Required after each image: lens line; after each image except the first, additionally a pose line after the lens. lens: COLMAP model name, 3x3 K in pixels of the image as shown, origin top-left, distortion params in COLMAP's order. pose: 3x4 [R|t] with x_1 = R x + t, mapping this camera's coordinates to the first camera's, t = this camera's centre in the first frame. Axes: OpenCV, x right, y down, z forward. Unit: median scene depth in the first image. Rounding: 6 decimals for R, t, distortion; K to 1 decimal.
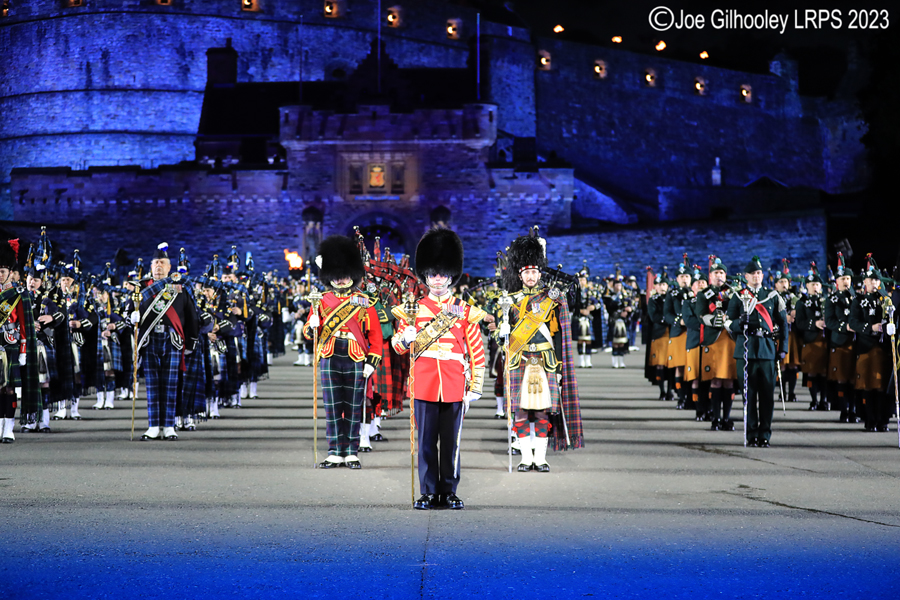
lens RADIAL K [[2645.1, 0, 513.6], [0, 2645.1, 359.6], [0, 0, 1]] dist [-0.251498, 0.000000]
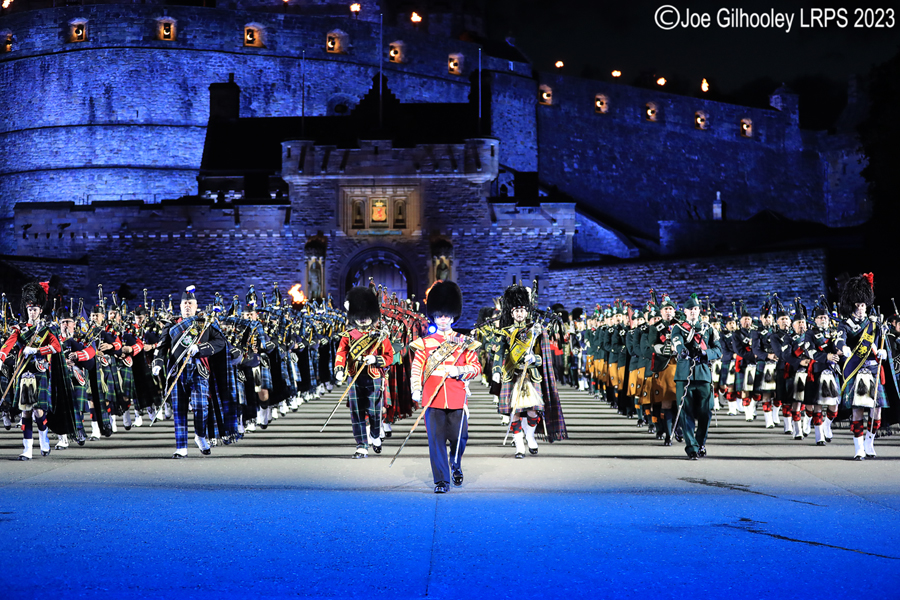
lens RADIAL K [[2645.1, 0, 504.6], [0, 2645.1, 323.3], [0, 0, 1]] dist [-0.251498, 0.000000]
pose [[0.999990, -0.001666, -0.004221, 0.000129], [0.001553, 0.999645, -0.026592, 0.000063], [0.004263, 0.026585, 0.999637, -0.002689]]
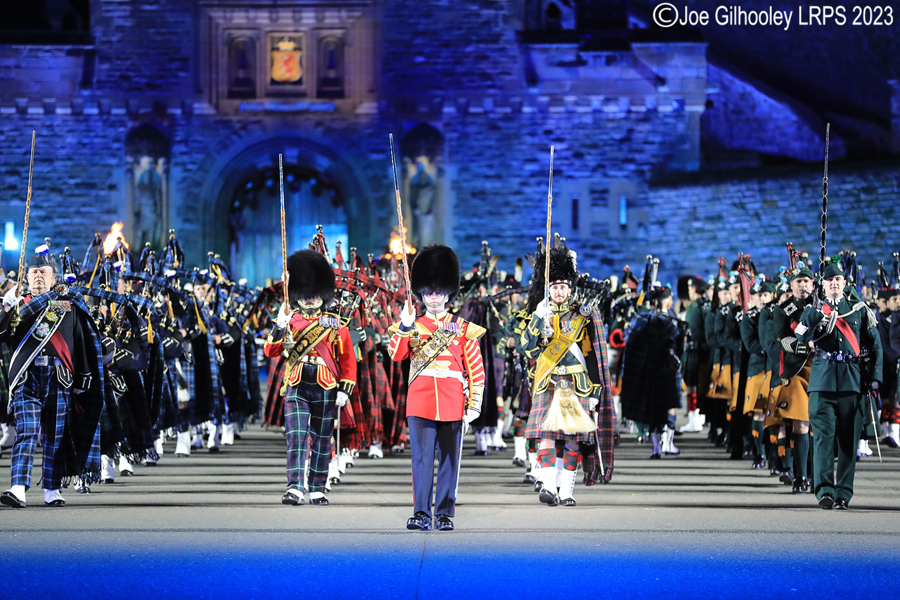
lens RADIAL K [[1740.8, 0, 471.5], [0, 1740.8, 311.3], [0, 0, 1]] dist [-0.420738, 0.000000]
pose [[0.999926, -0.001944, -0.012021, -0.015380], [0.001641, 0.999681, -0.025203, -0.017234], [0.012066, 0.025181, 0.999610, 0.699571]]
